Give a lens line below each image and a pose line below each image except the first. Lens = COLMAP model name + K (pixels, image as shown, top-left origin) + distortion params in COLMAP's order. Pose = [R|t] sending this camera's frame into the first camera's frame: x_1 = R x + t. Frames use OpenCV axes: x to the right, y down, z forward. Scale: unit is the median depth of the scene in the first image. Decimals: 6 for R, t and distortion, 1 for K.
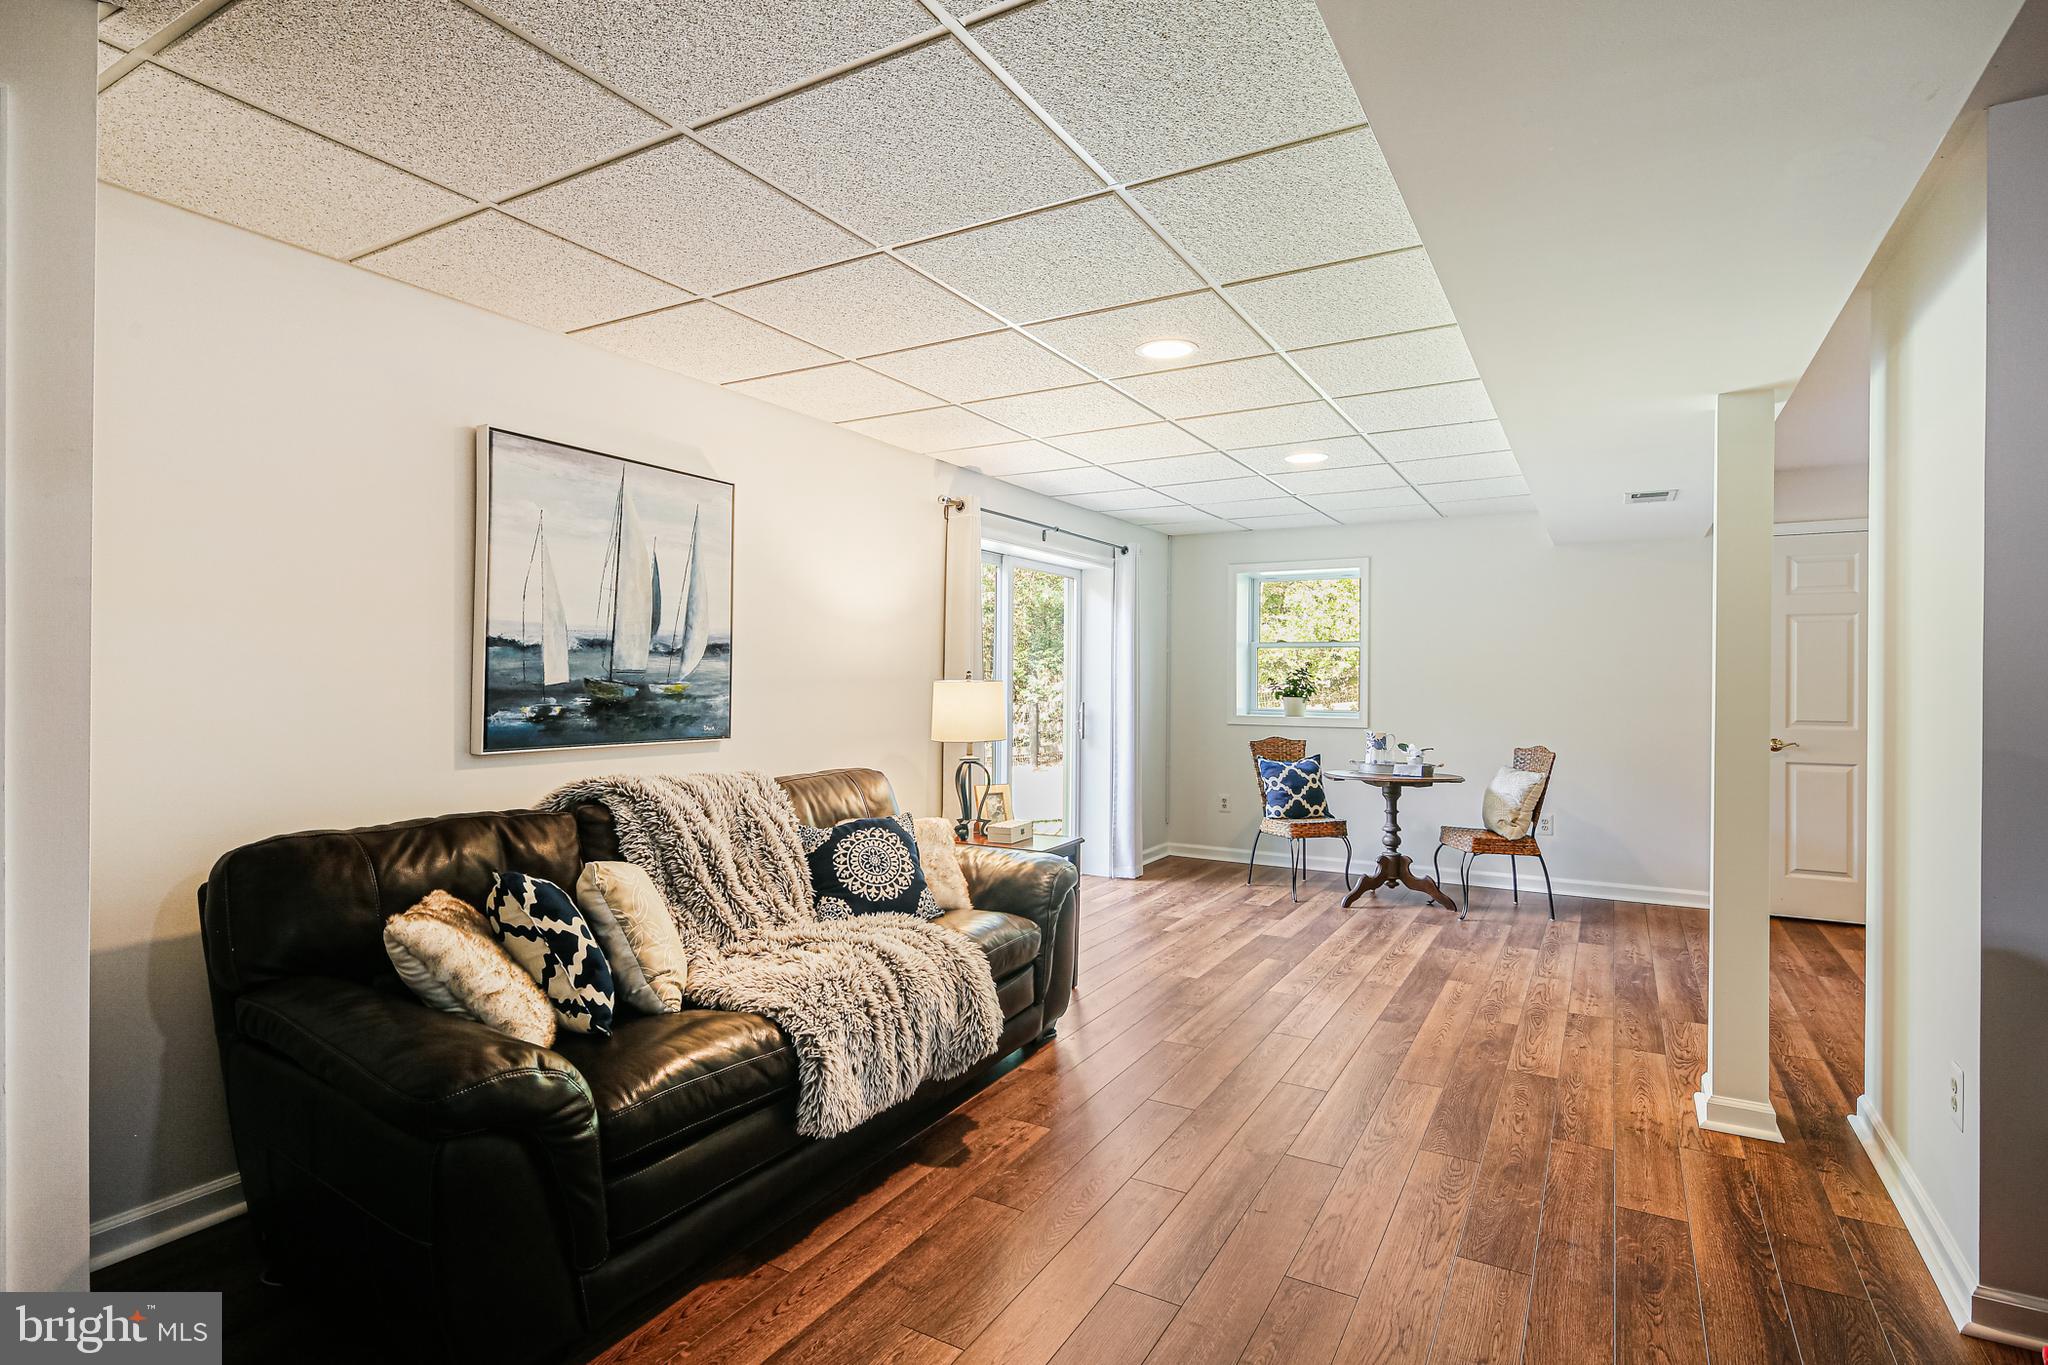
lens RADIAL K [[1001.8, 0, 1044.9], [0, 1001.8, 677.2], [0, 0, 1]] dist [0.011780, -0.007334]
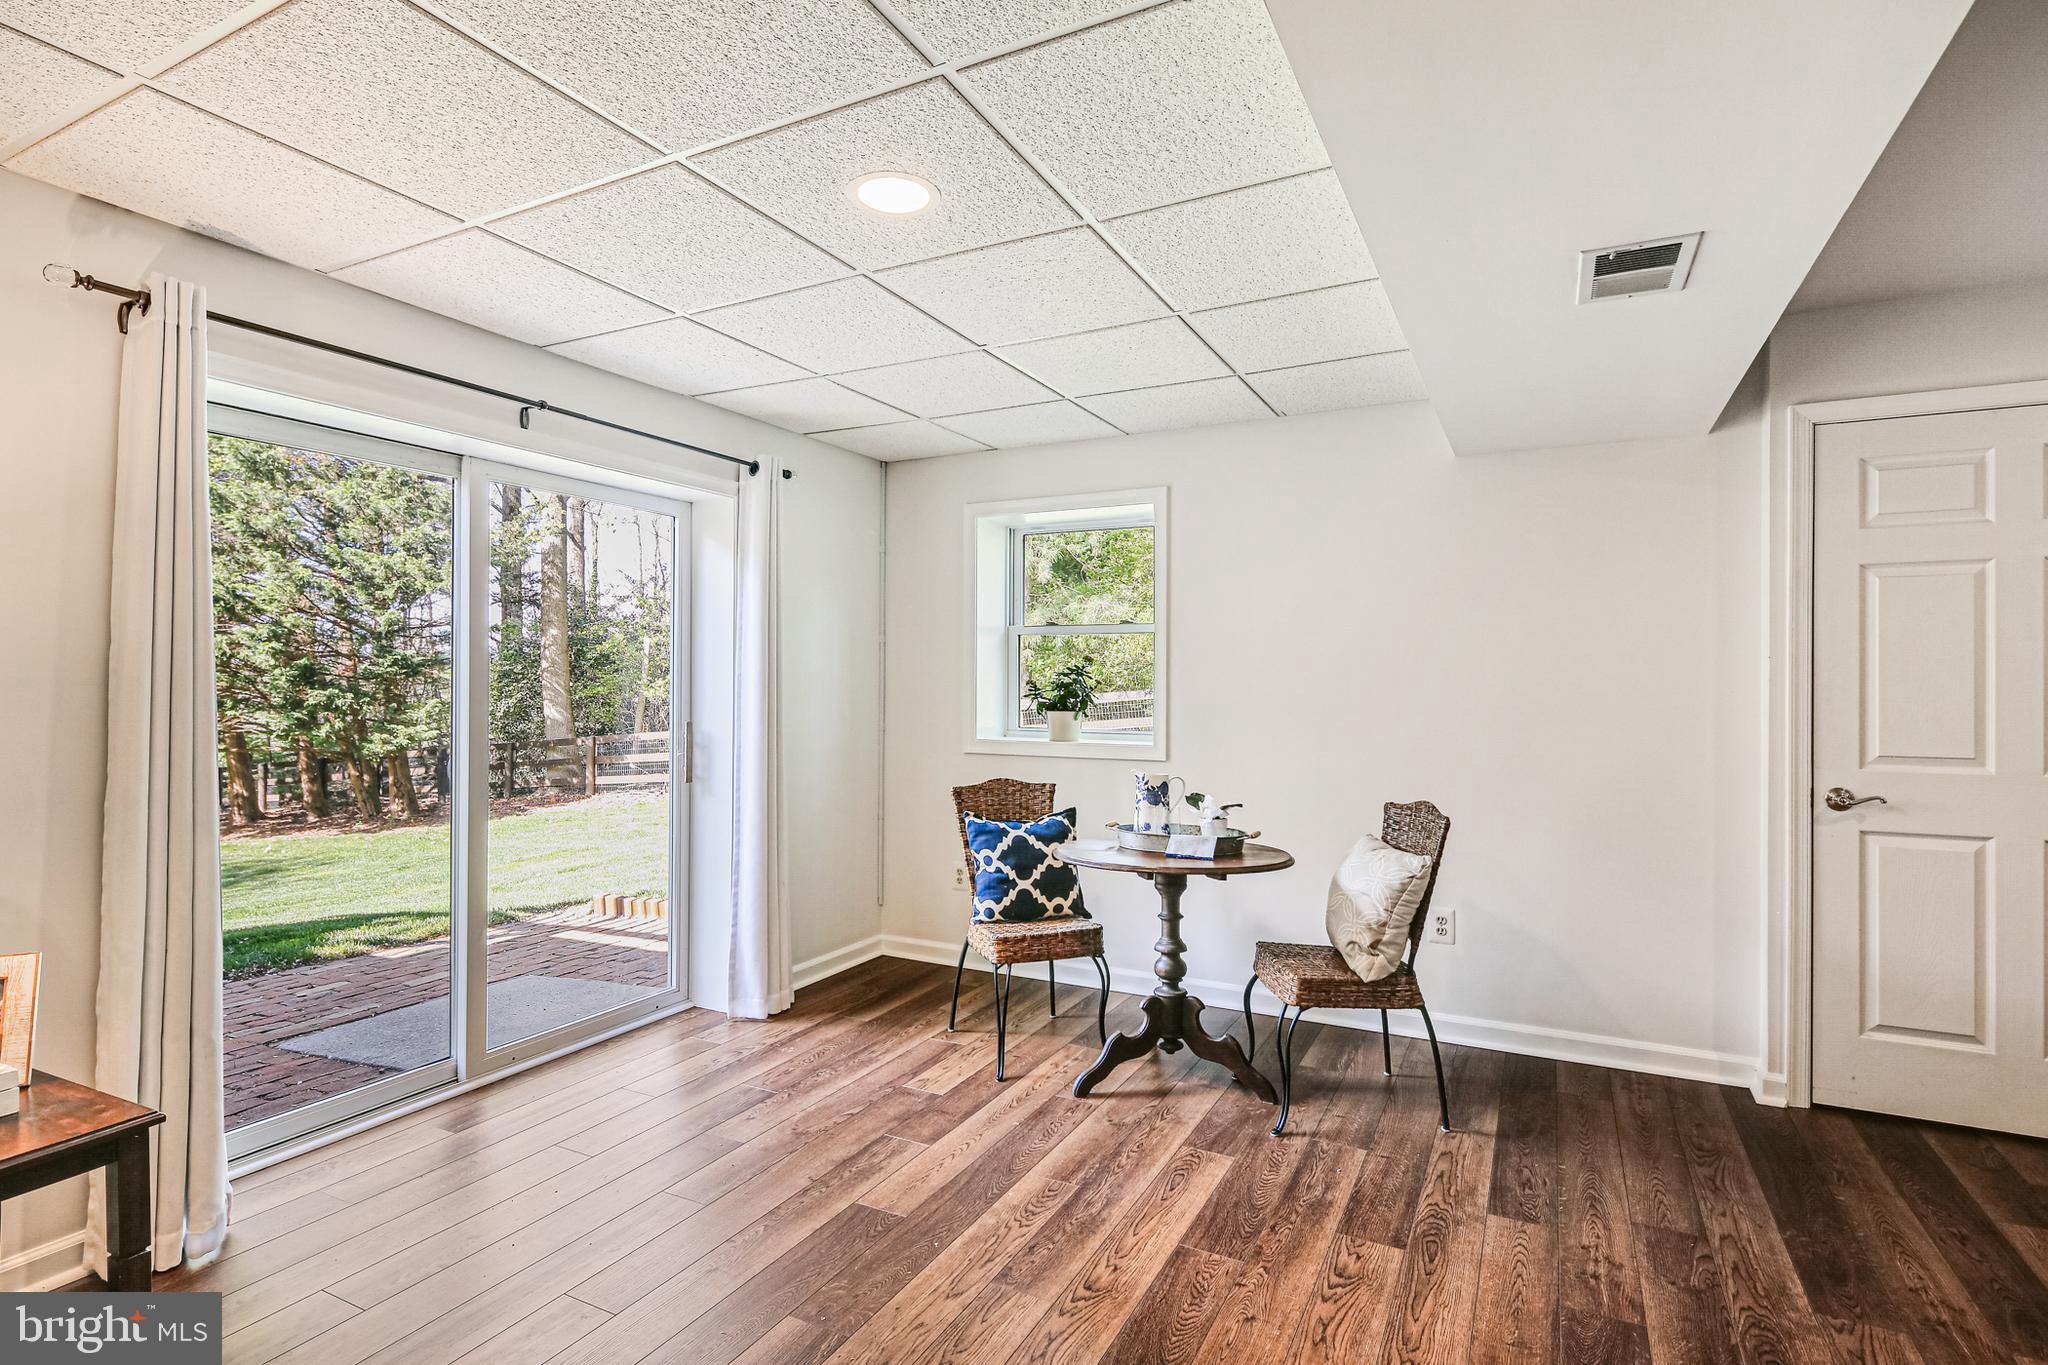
lens RADIAL K [[1001.8, 0, 1032.6], [0, 1001.8, 680.3], [0, 0, 1]] dist [0.011780, -0.007334]
pose [[0.999282, -0.001604, 0.037853, 0.248304], [0.001677, 0.999997, -0.001902, 0.002052], [-0.037850, 0.001964, 0.999281, 0.441409]]
